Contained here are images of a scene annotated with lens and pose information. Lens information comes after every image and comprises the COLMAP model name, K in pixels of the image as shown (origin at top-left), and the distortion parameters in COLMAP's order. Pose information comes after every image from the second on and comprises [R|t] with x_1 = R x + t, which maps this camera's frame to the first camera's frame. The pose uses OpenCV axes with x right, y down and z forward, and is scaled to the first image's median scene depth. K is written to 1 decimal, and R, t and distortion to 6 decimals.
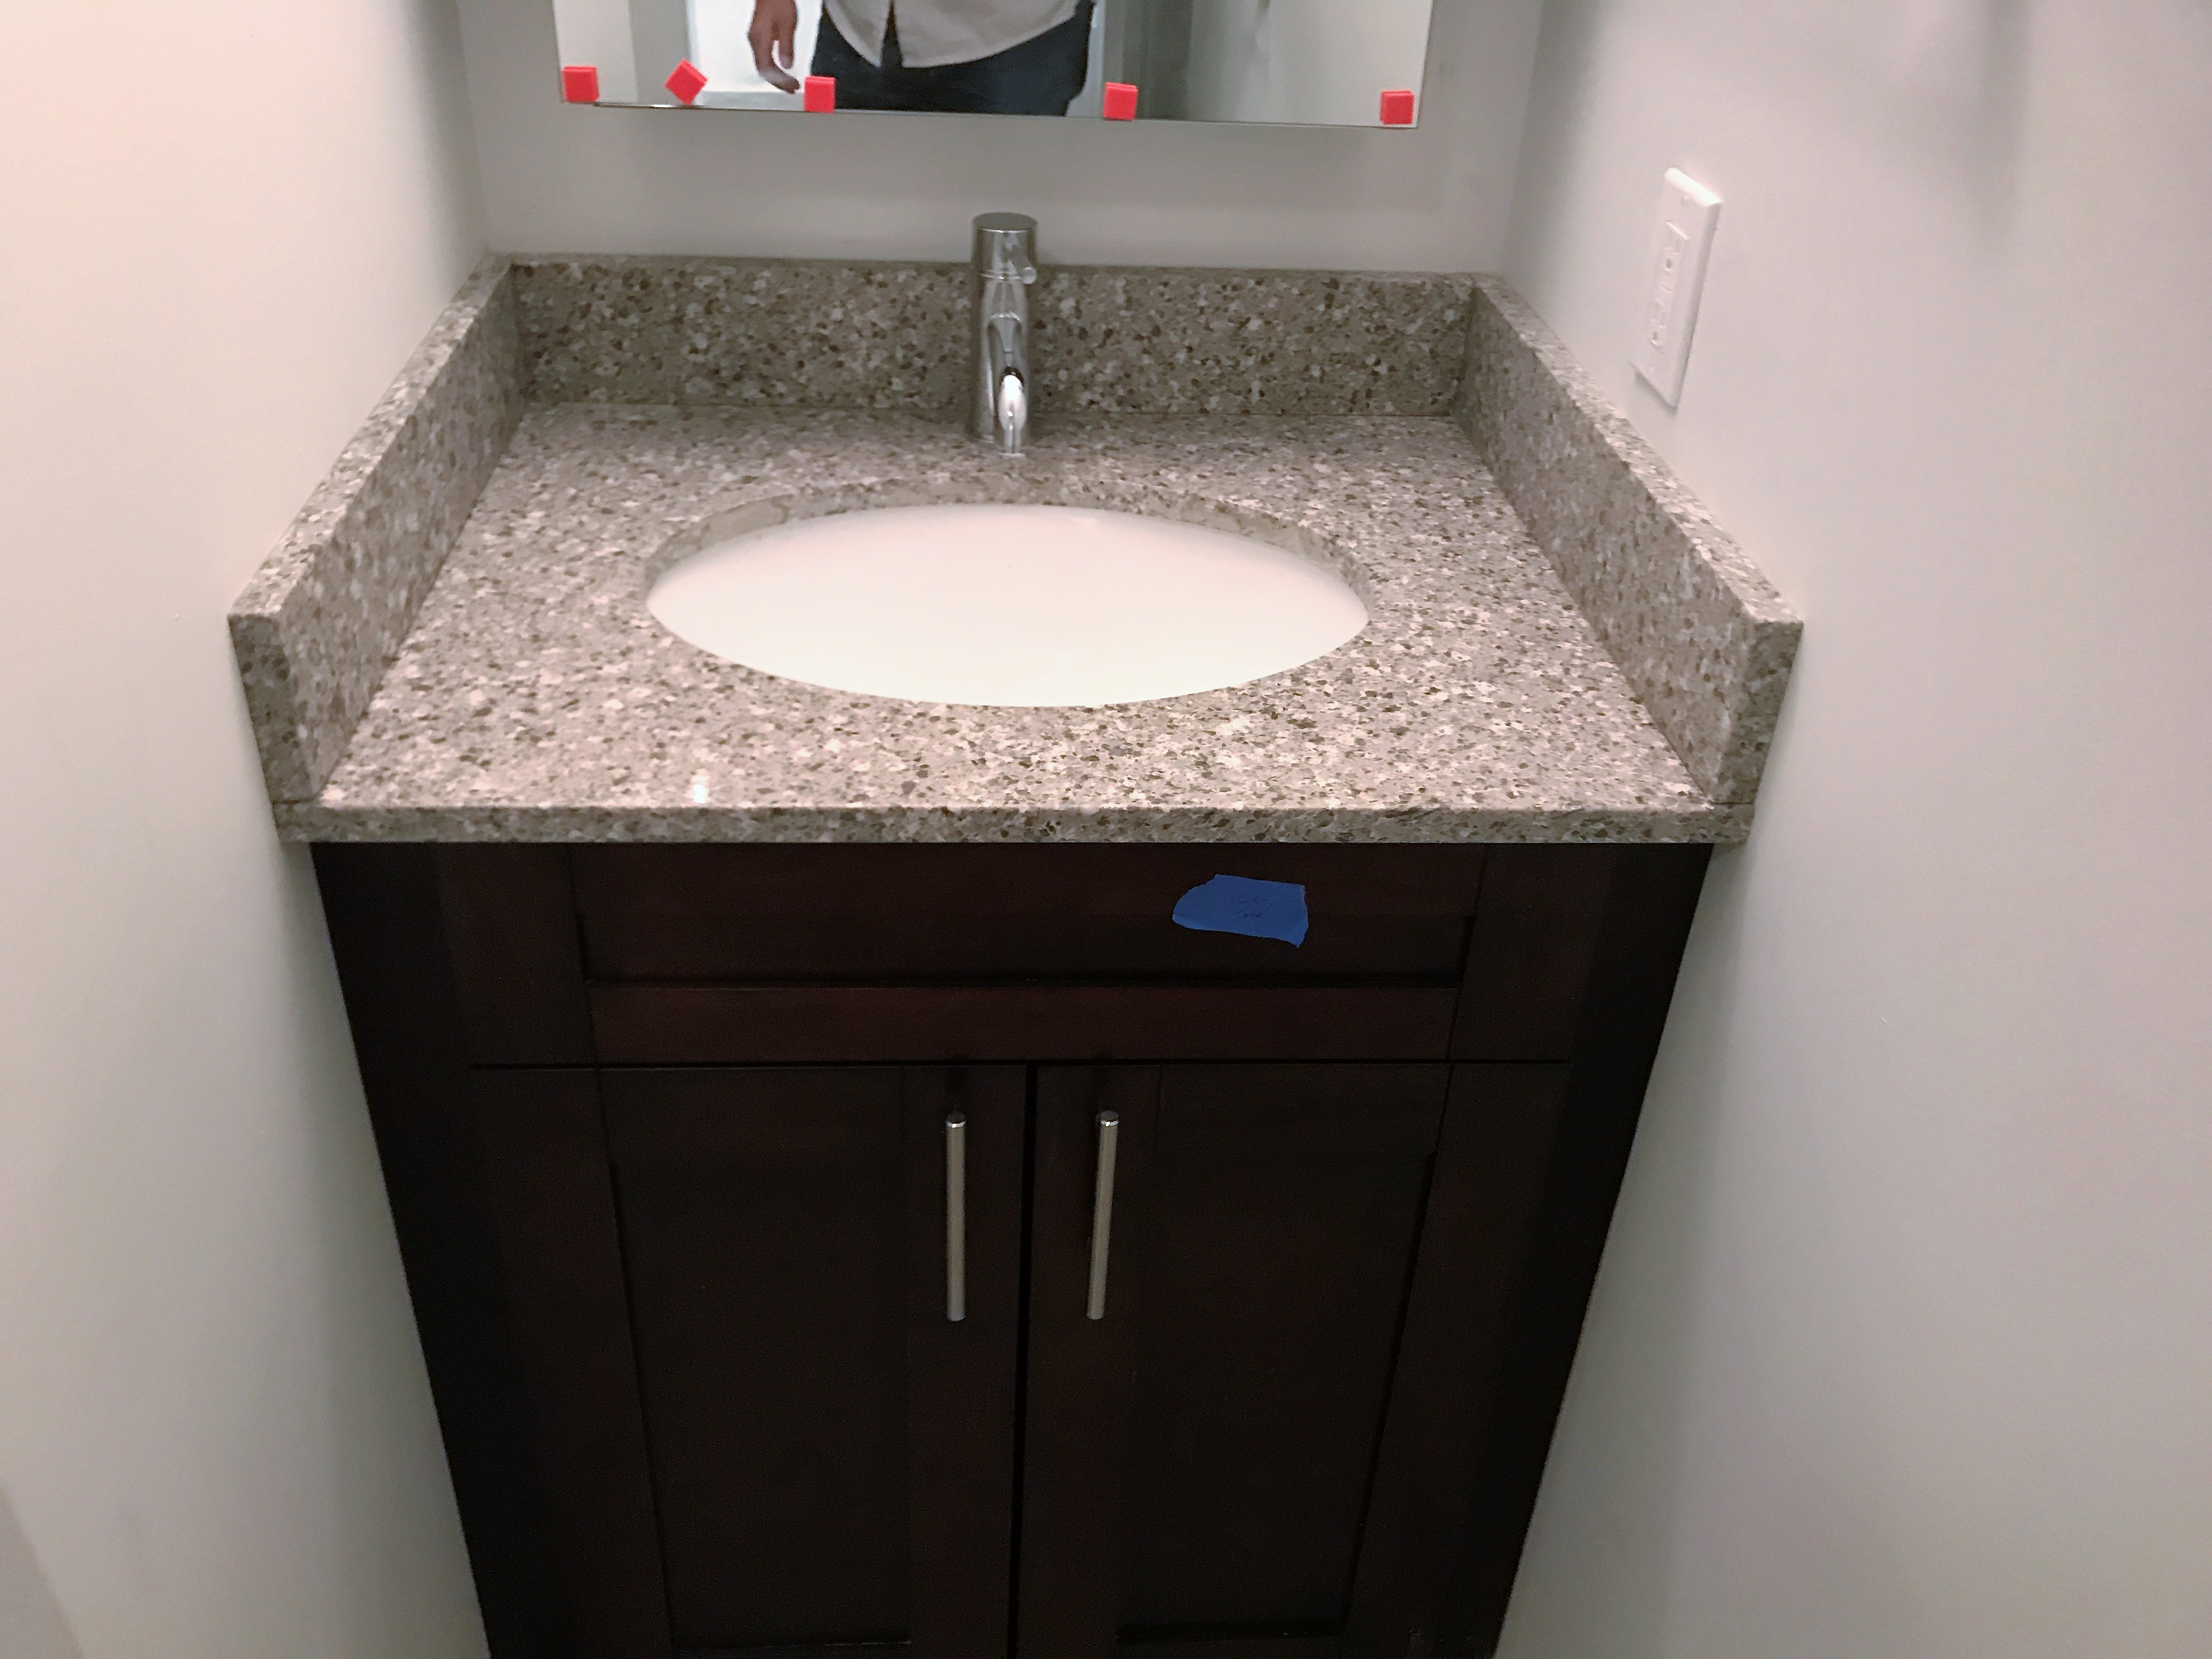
lens RADIAL K [[1822.2, 0, 1090.4], [0, 1822.2, 828.5], [0, 0, 1]] dist [0.030605, -0.007996]
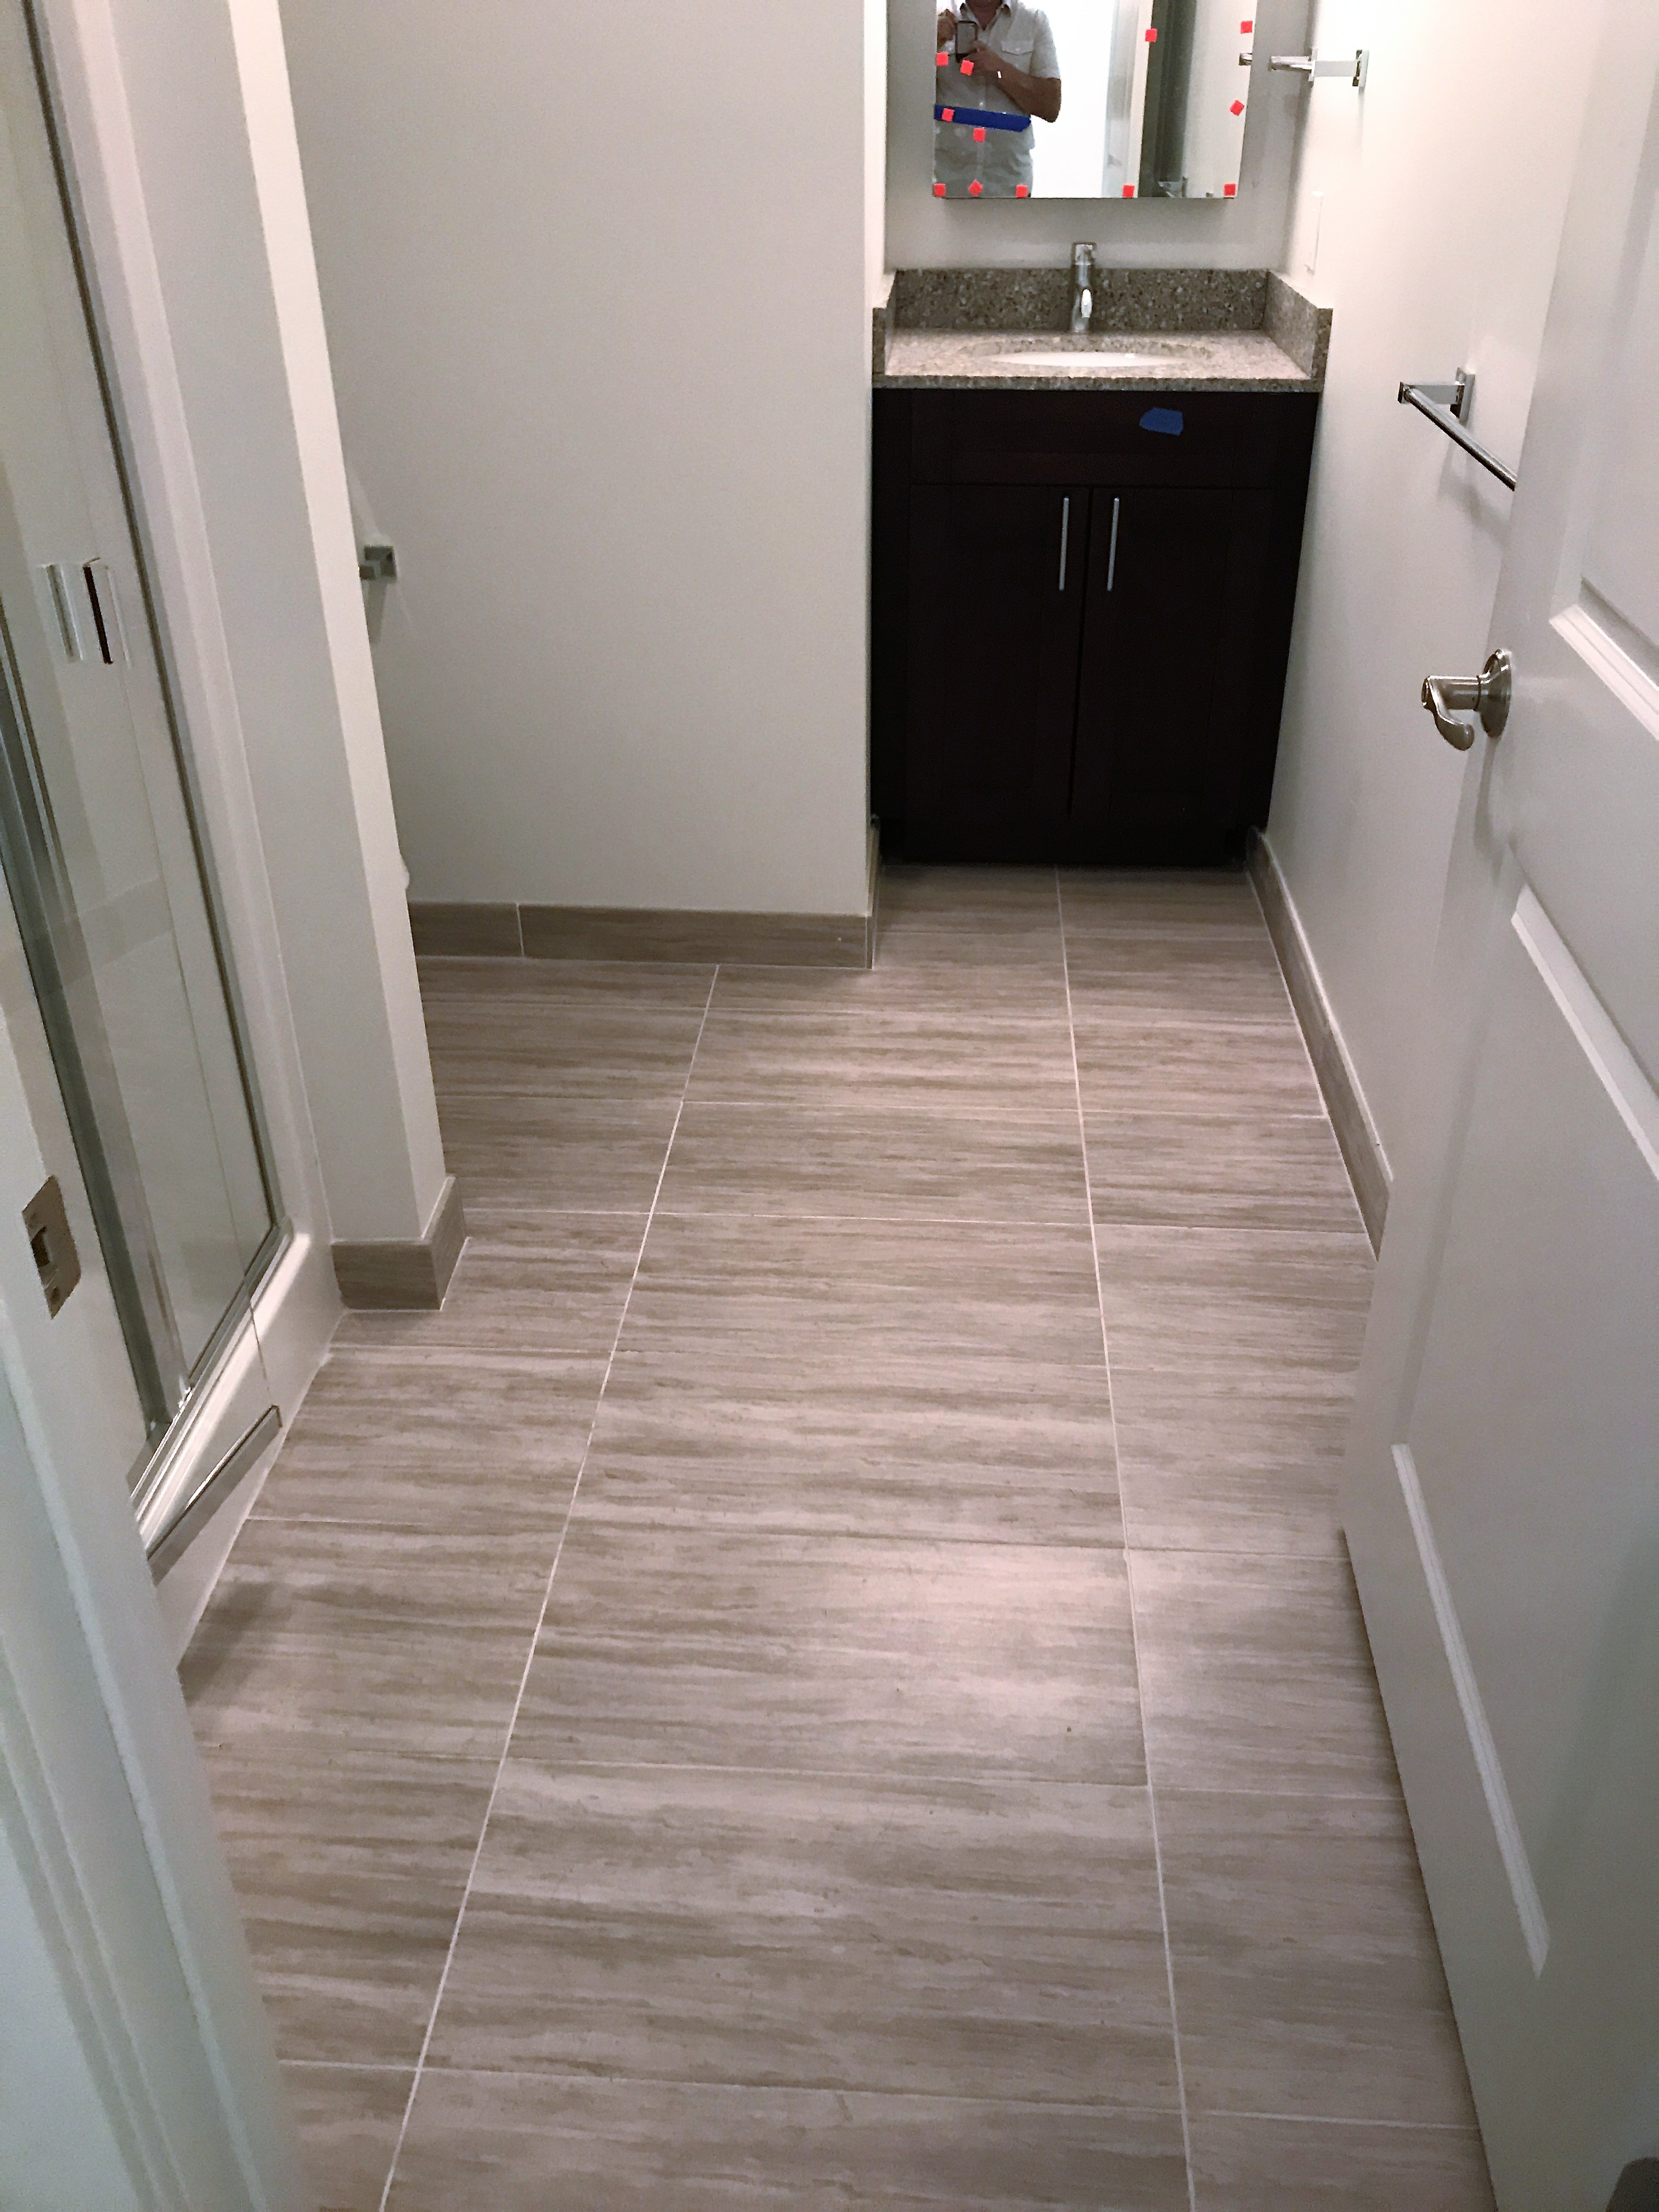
lens RADIAL K [[1822.2, 0, 848.9], [0, 1822.2, 1092.7], [0, 0, 1]] dist [0.030605, -0.007996]
pose [[0.991815, 0.029159, -0.124309, -0.019877], [-0.036576, 0.997658, -0.057804, 1.155391], [0.122333, 0.061877, 0.990558, -1.748655]]
